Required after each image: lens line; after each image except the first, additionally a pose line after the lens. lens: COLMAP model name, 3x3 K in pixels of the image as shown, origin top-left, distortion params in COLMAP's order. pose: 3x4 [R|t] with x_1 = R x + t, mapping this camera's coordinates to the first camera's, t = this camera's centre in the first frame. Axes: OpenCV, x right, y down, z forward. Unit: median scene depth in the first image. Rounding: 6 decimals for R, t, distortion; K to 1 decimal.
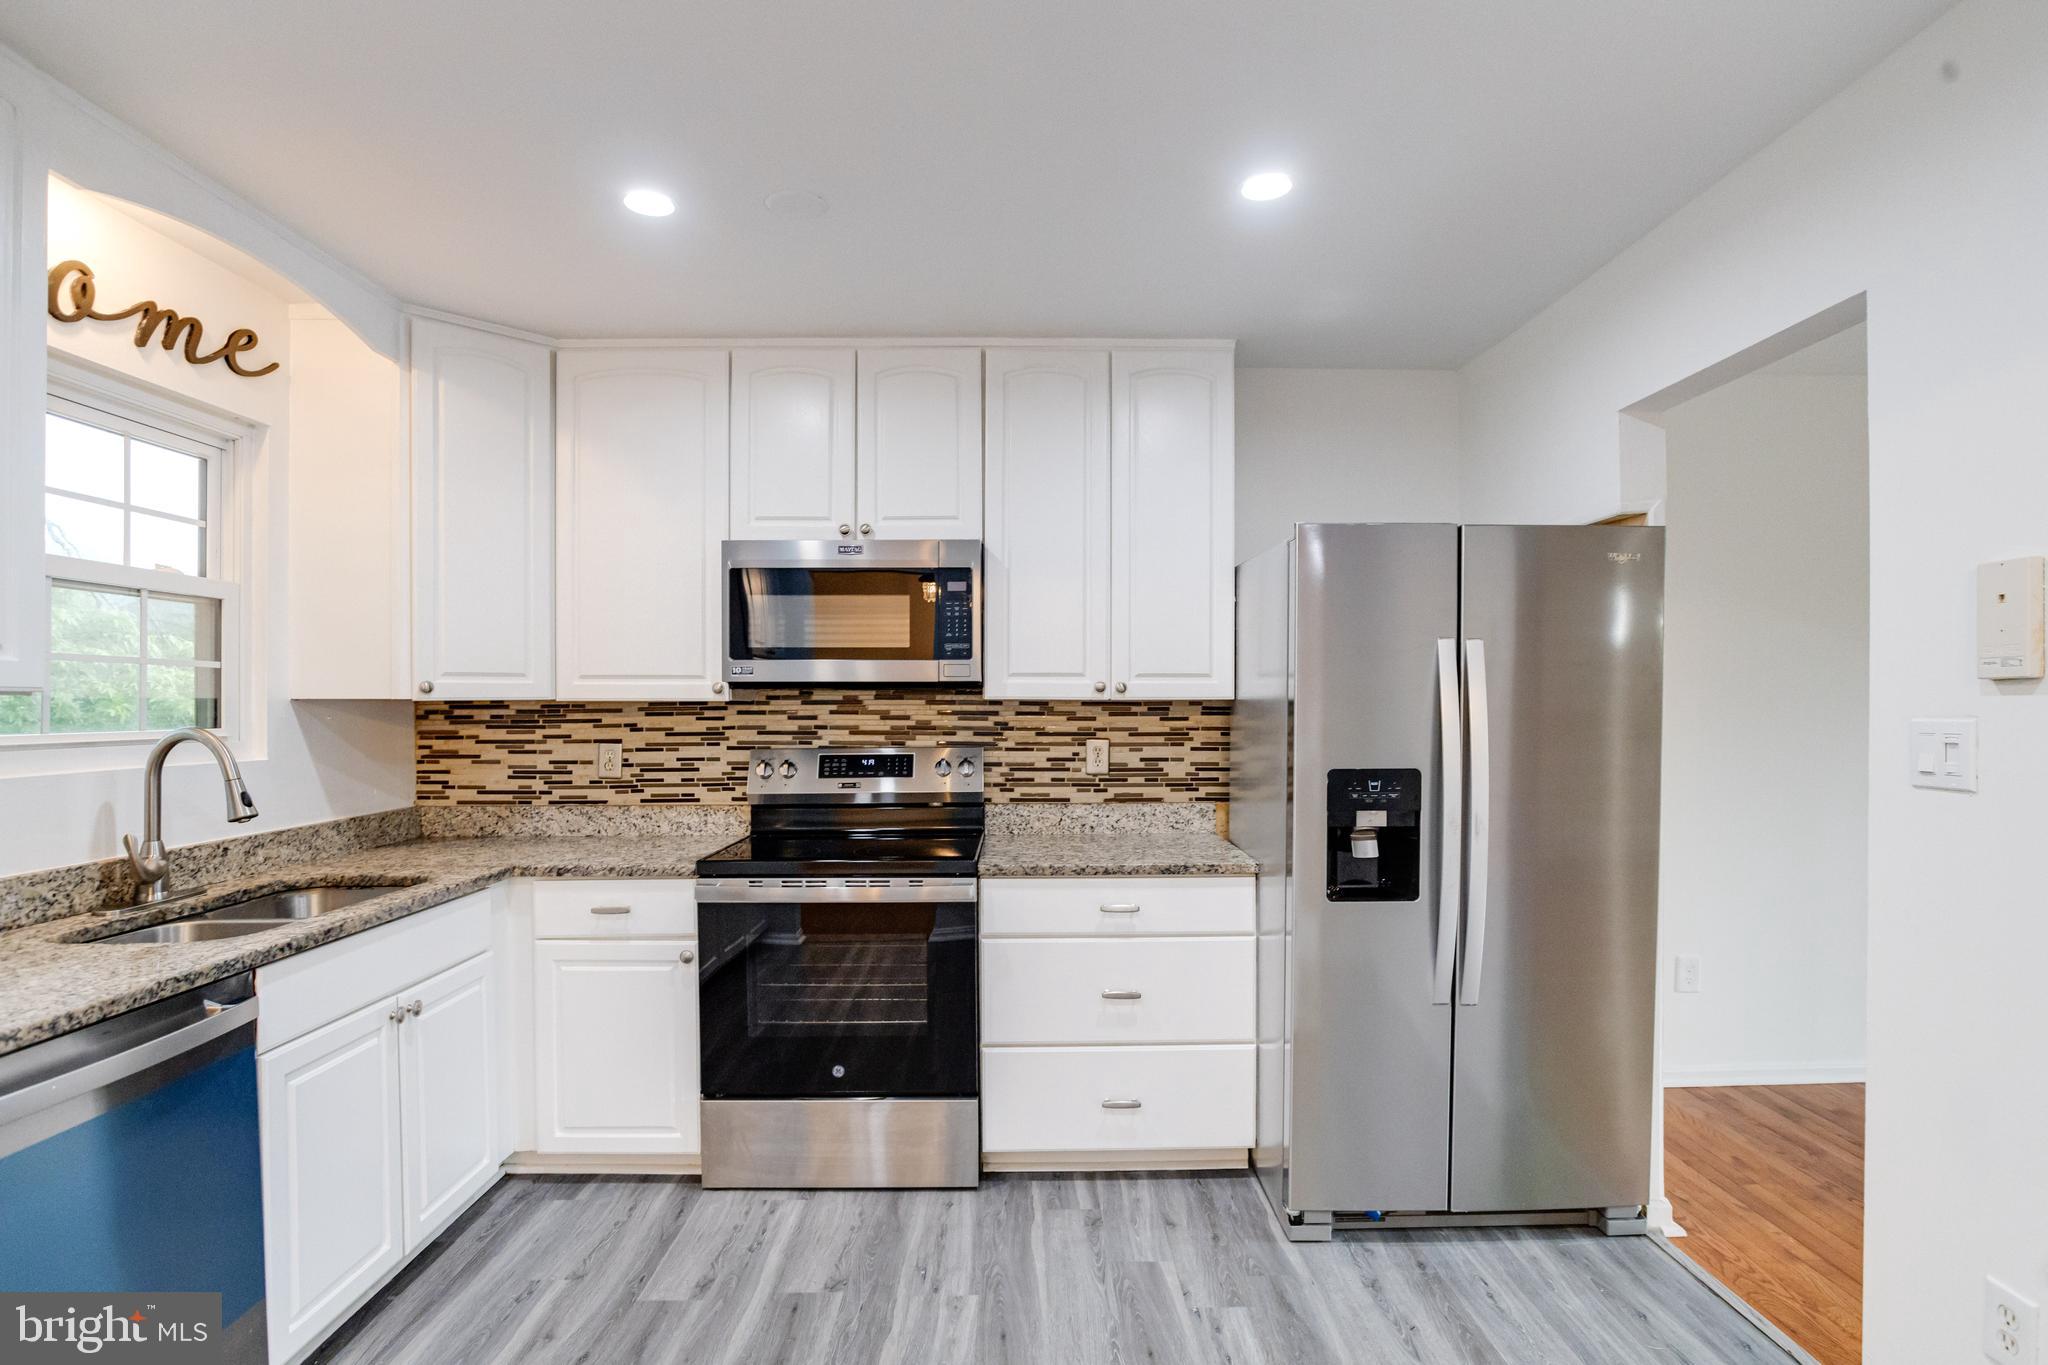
lens RADIAL K [[1023.2, 0, 1051.9], [0, 1023.2, 699.0], [0, 0, 1]] dist [-0.043408, 0.026266]
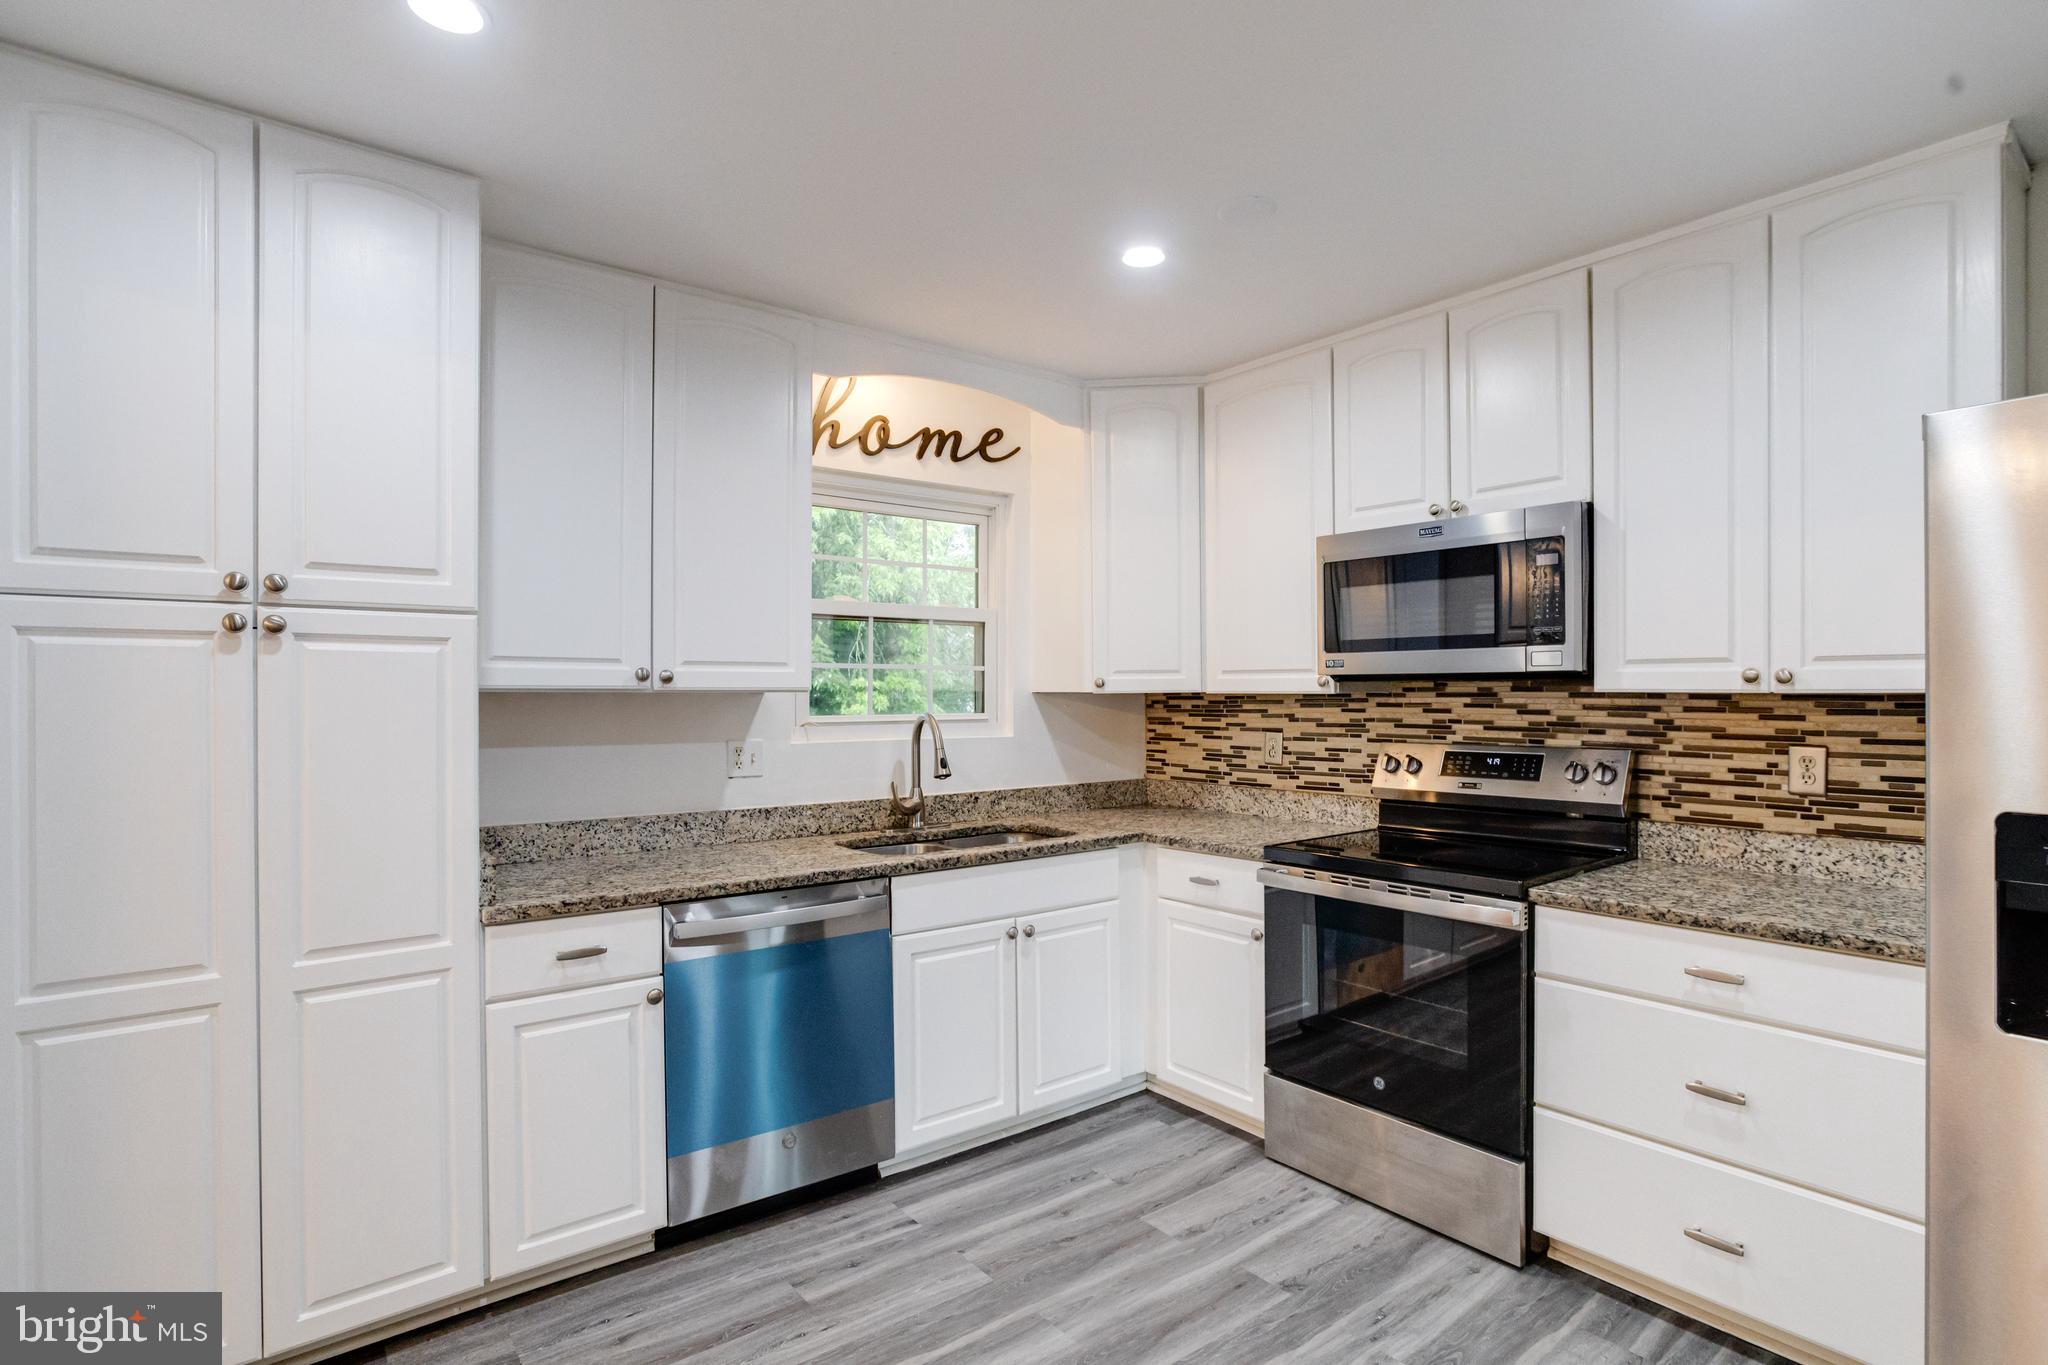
lens RADIAL K [[1033.7, 0, 1063.5], [0, 1033.7, 688.7], [0, 0, 1]] dist [-0.056932, 0.035814]
pose [[0.613719, -0.001758, -0.789523, 0.321345], [0.004186, 0.999991, 0.001028, -0.005012], [0.789513, -0.003935, 0.613721, 0.158560]]
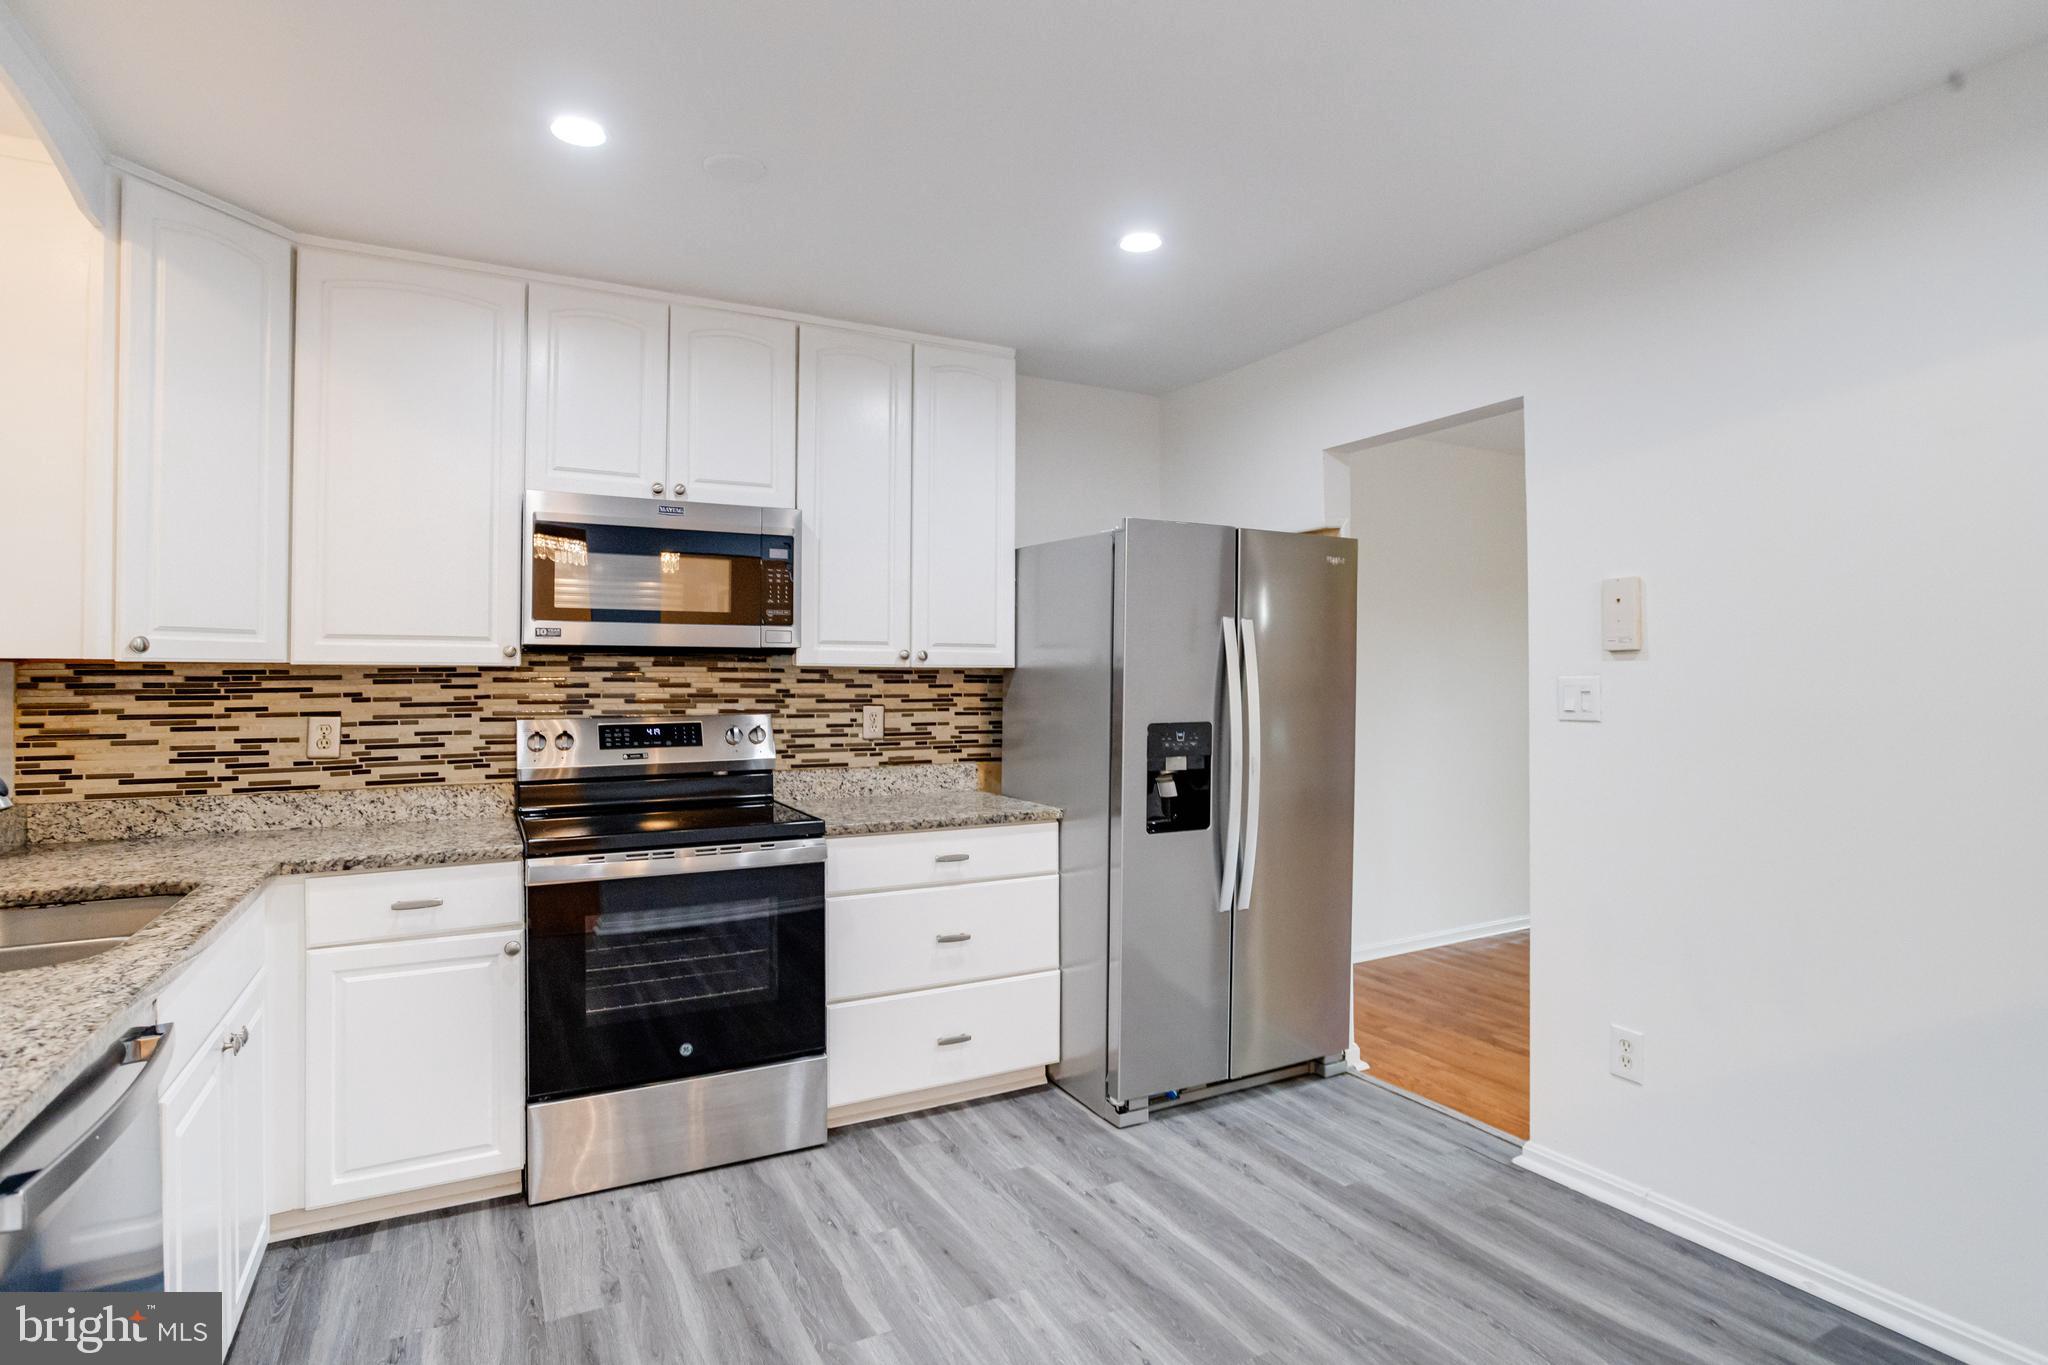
lens RADIAL K [[1027.4, 0, 1048.0], [0, 1027.4, 649.4], [0, 0, 1]] dist [-0.032263, 0.017454]
pose [[0.890547, 0.013026, 0.454704, -0.307450], [-0.000574, 0.999621, -0.027513, 0.011902], [-0.454890, 0.024241, 0.890217, -0.022707]]
